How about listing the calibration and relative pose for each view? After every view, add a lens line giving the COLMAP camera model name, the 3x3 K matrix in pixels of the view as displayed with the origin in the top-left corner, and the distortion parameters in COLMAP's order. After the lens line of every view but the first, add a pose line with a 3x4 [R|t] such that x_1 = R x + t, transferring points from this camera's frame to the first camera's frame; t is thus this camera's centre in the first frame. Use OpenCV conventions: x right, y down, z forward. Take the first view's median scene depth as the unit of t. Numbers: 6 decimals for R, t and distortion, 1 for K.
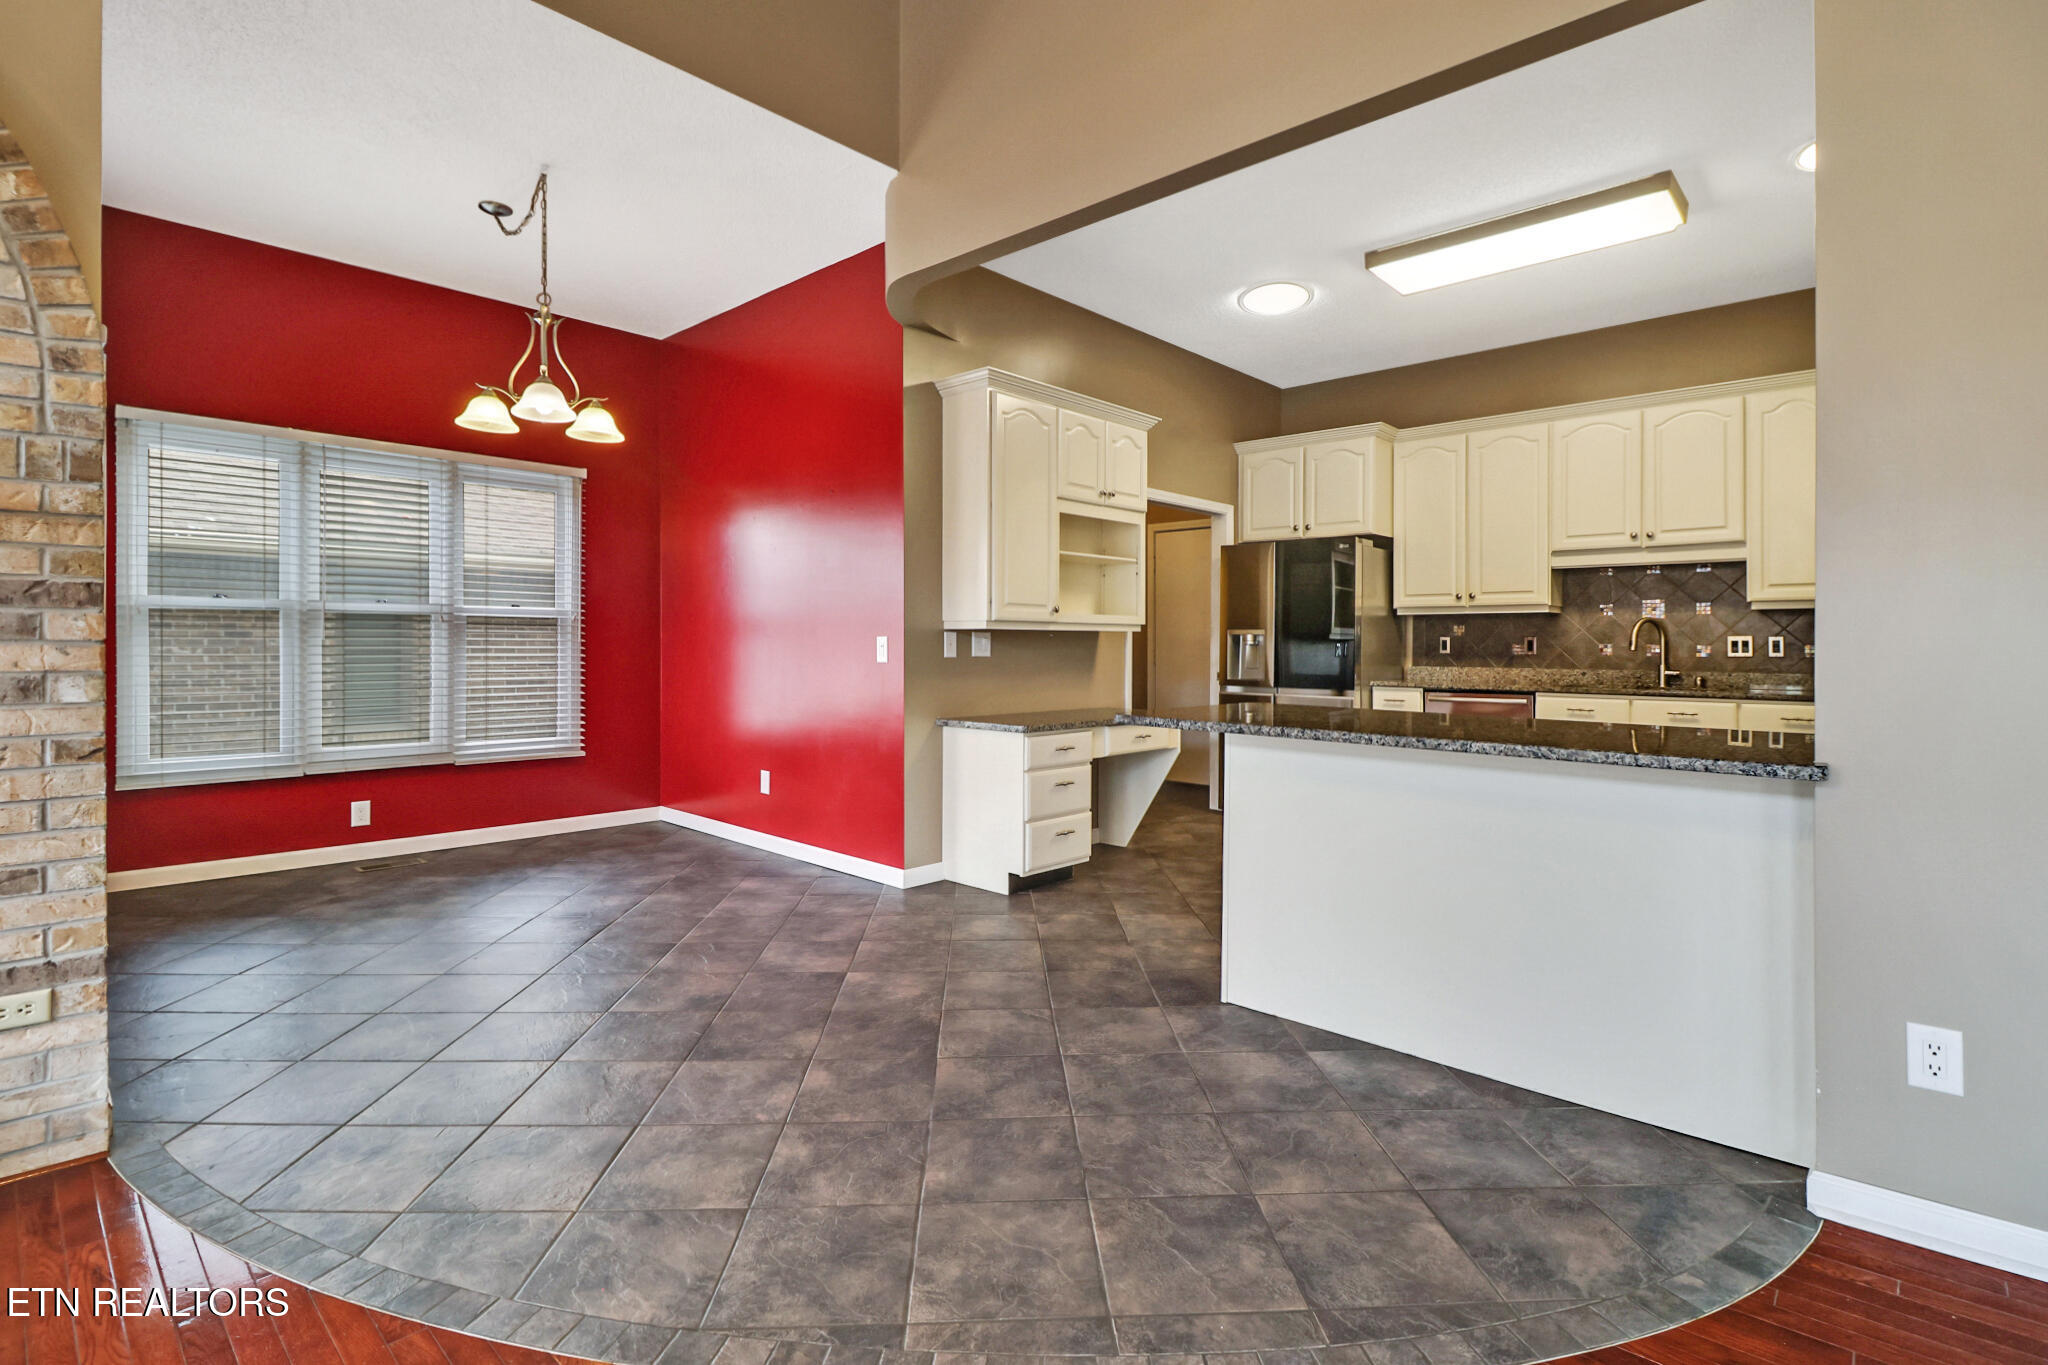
lens RADIAL K [[948.6, 0, 1020.1], [0, 948.6, 645.6], [0, 0, 1]] dist [-0.005864, -0.006546]
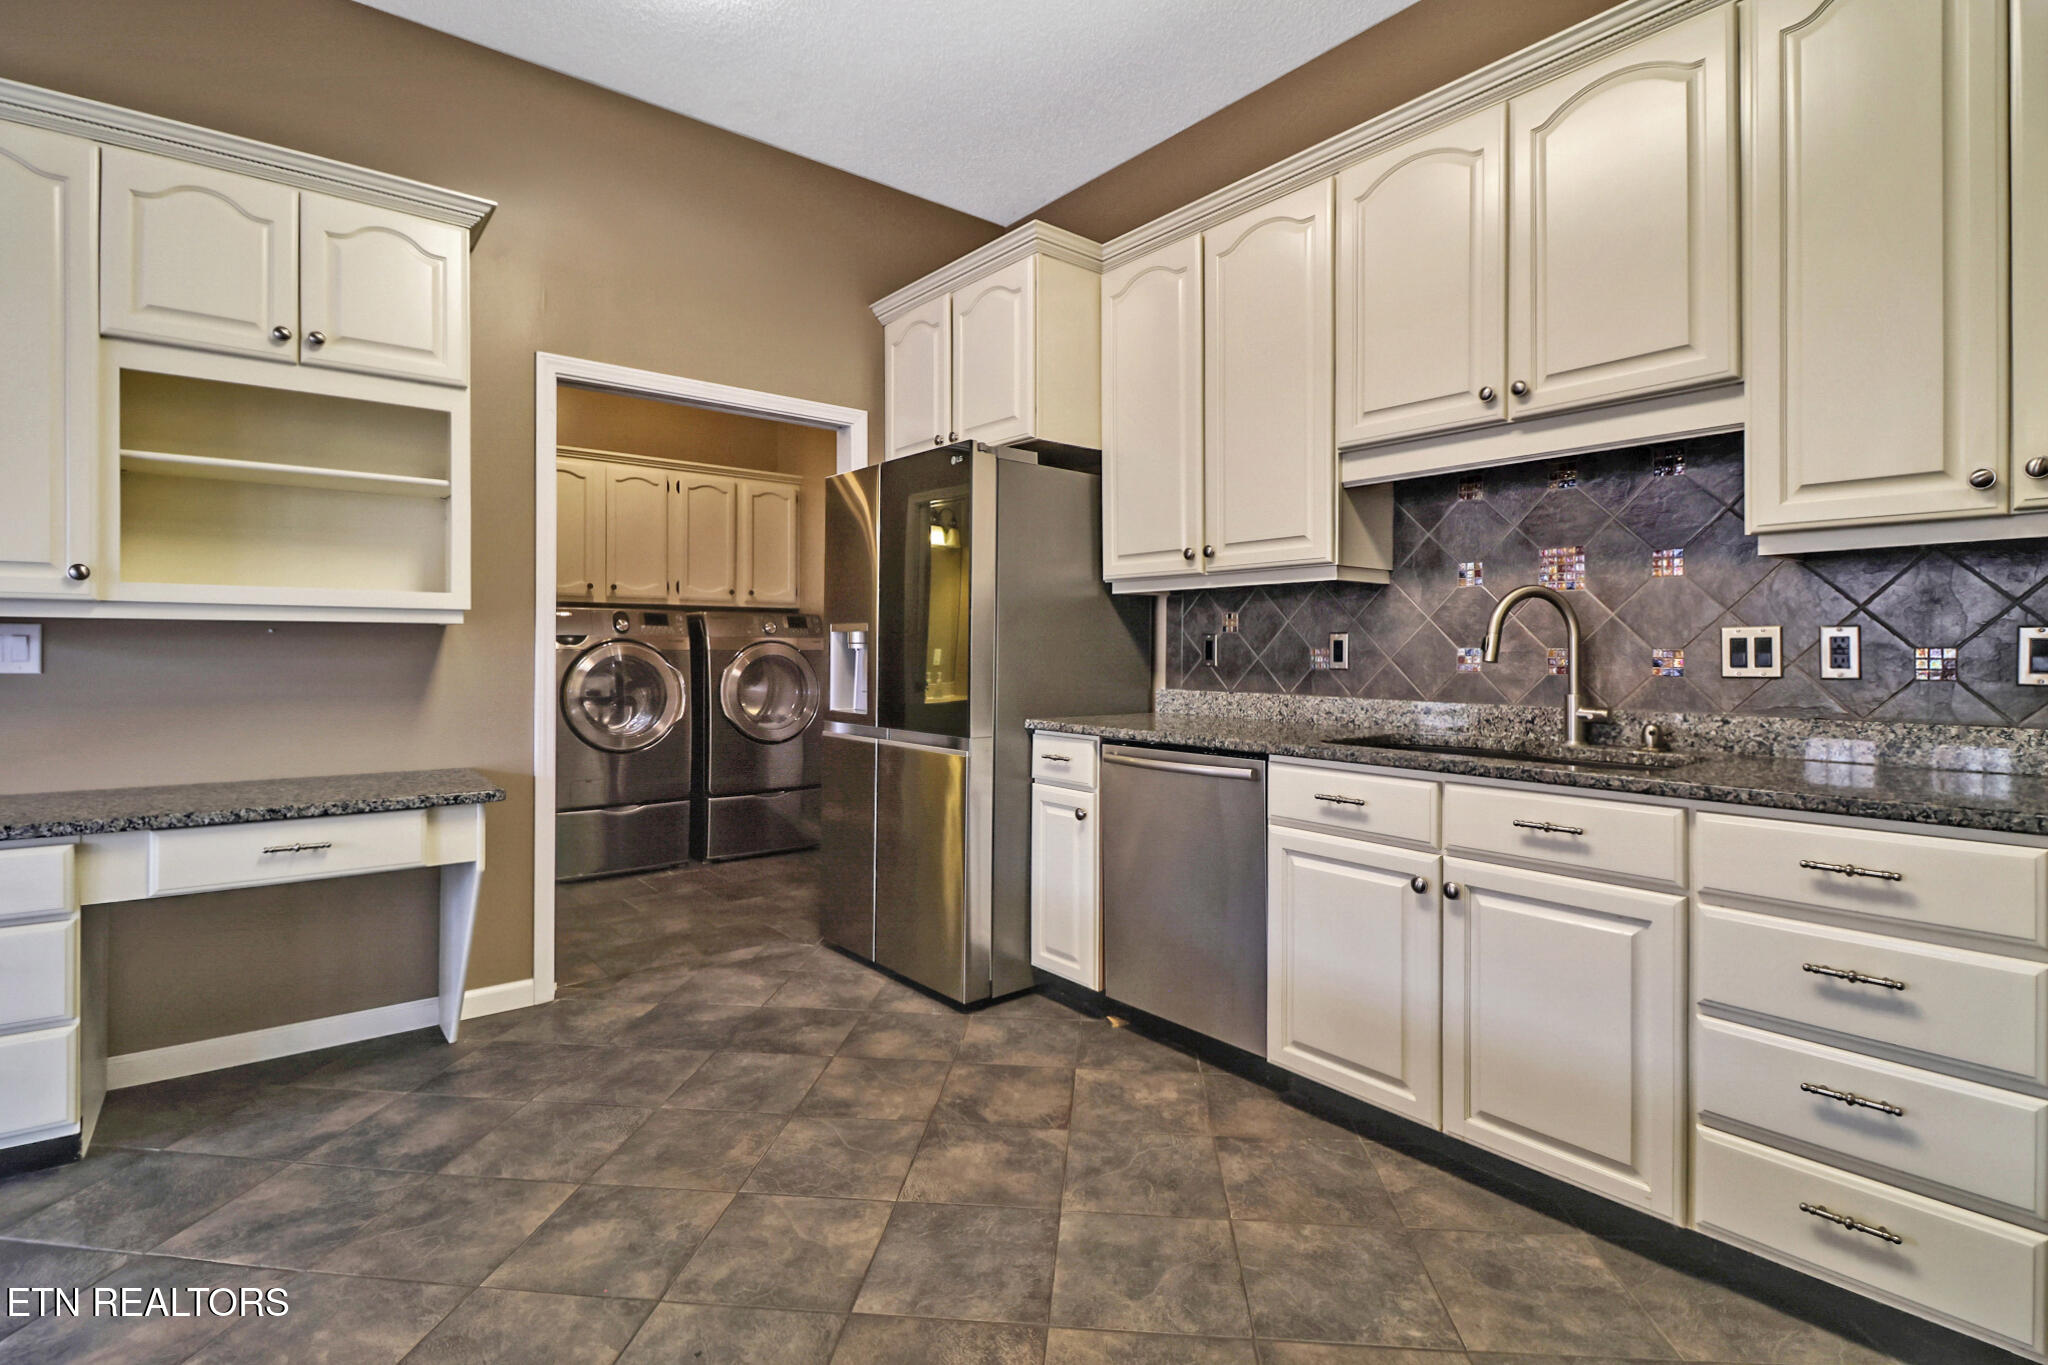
lens RADIAL K [[948.6, 0, 1033.6], [0, 948.6, 653.5], [0, 0, 1]] dist [-0.005864, -0.006546]
pose [[0.990919, -0.000849, -0.134455, 0.496152], [0.001019, 0.999999, 0.001190, 0.000609], [0.134454, -0.001316, 0.990919, 0.537420]]
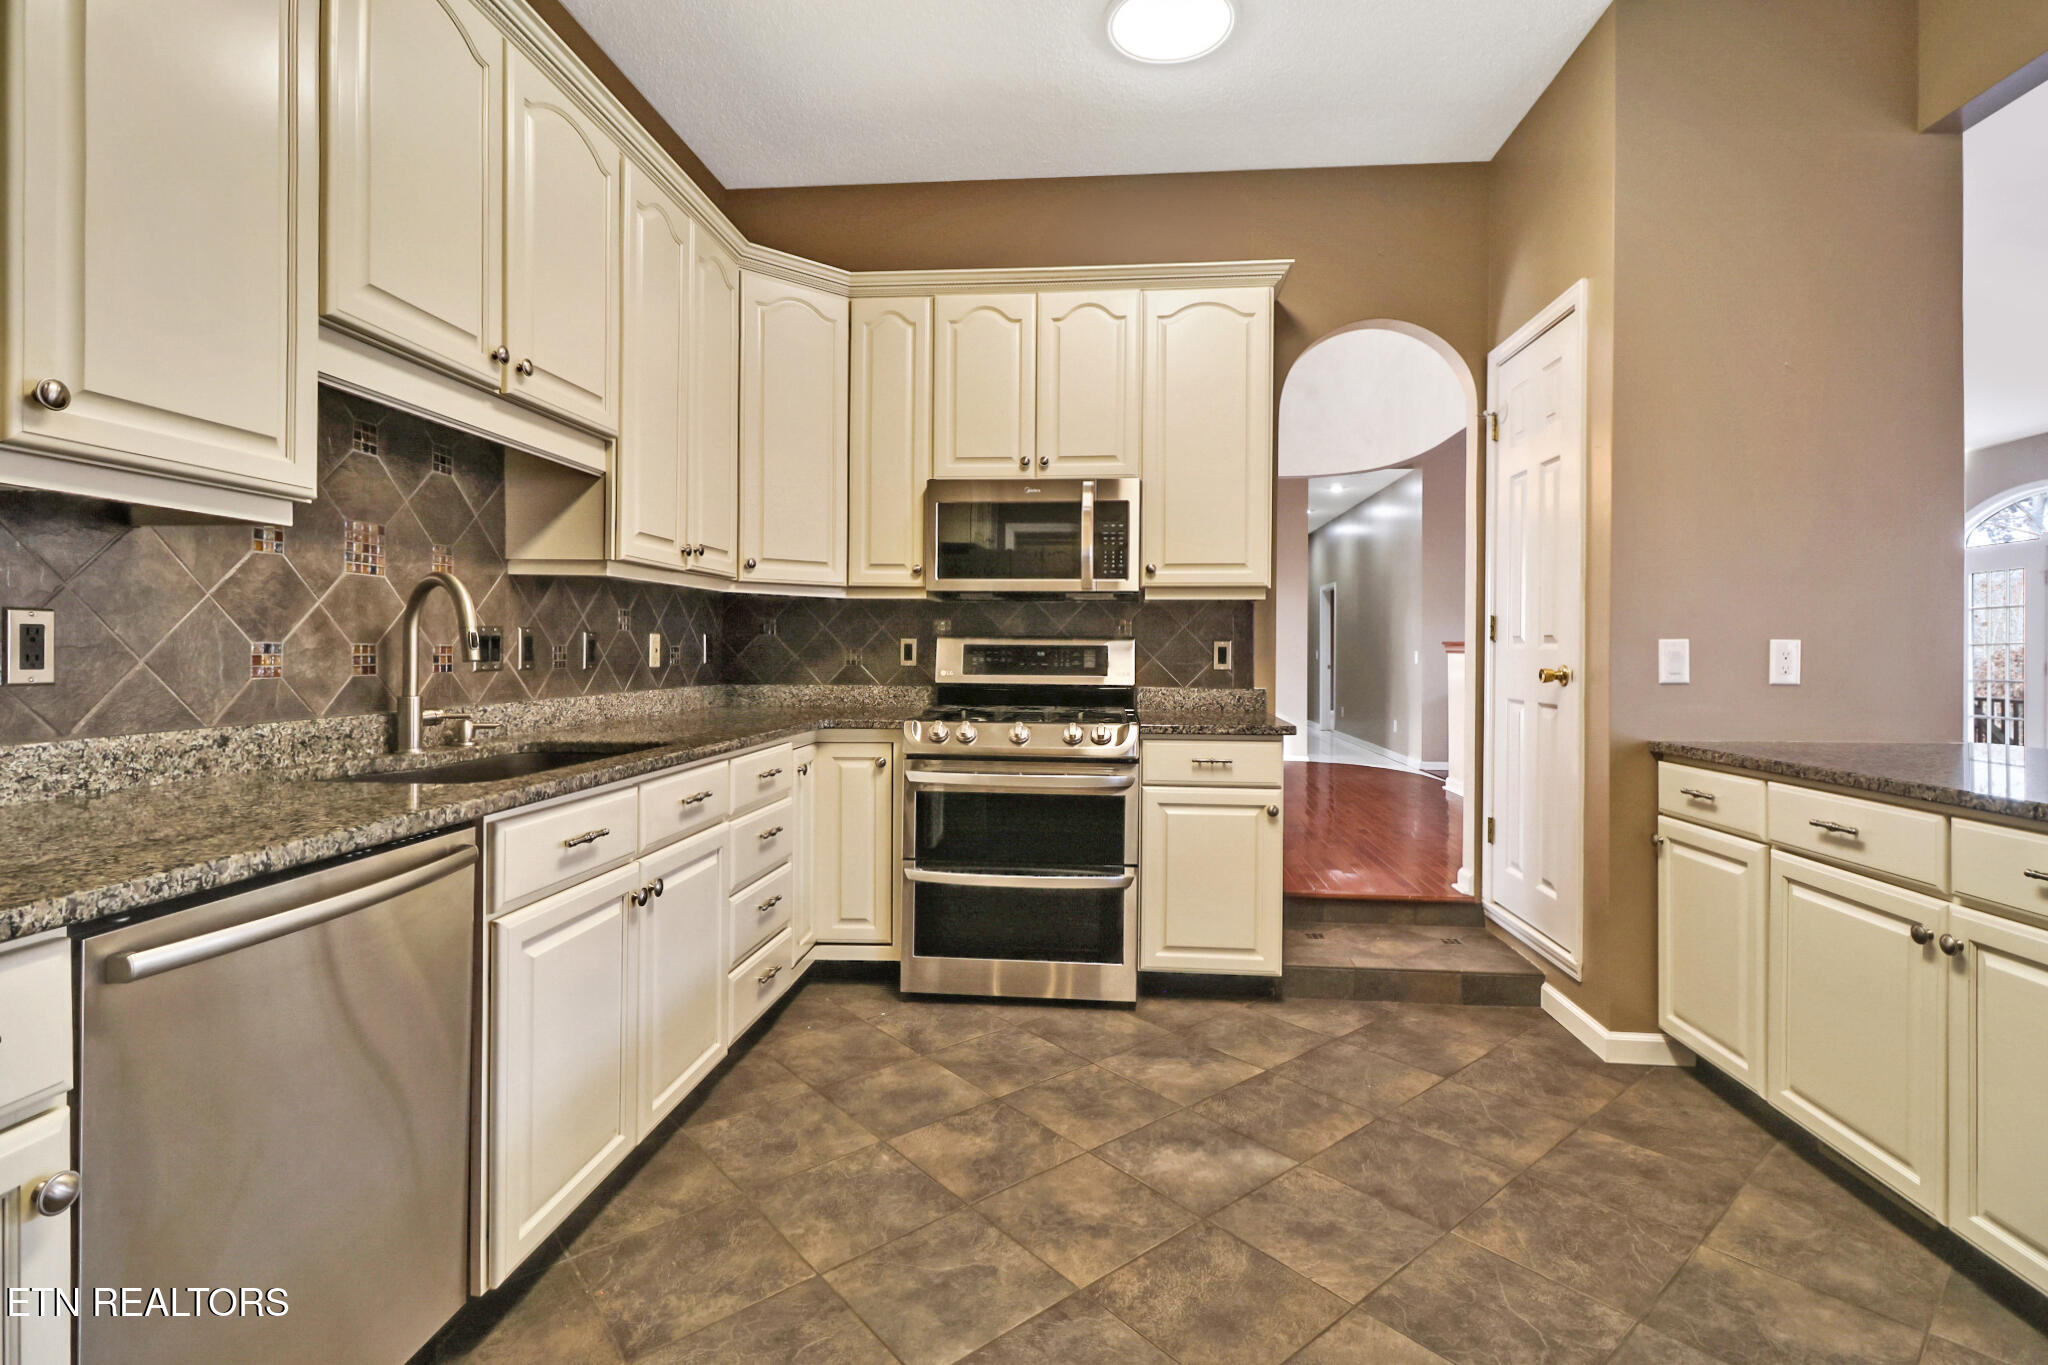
lens RADIAL K [[948.6, 0, 1052.2], [0, 948.6, 643.2], [0, 0, 1]] dist [-0.005864, -0.006546]
pose [[-0.618392, -0.004405, 0.785857, 0.213708], [-0.012703, 0.999910, -0.004391, -0.003247], [-0.785767, -0.012698, -0.618392, 1.046226]]
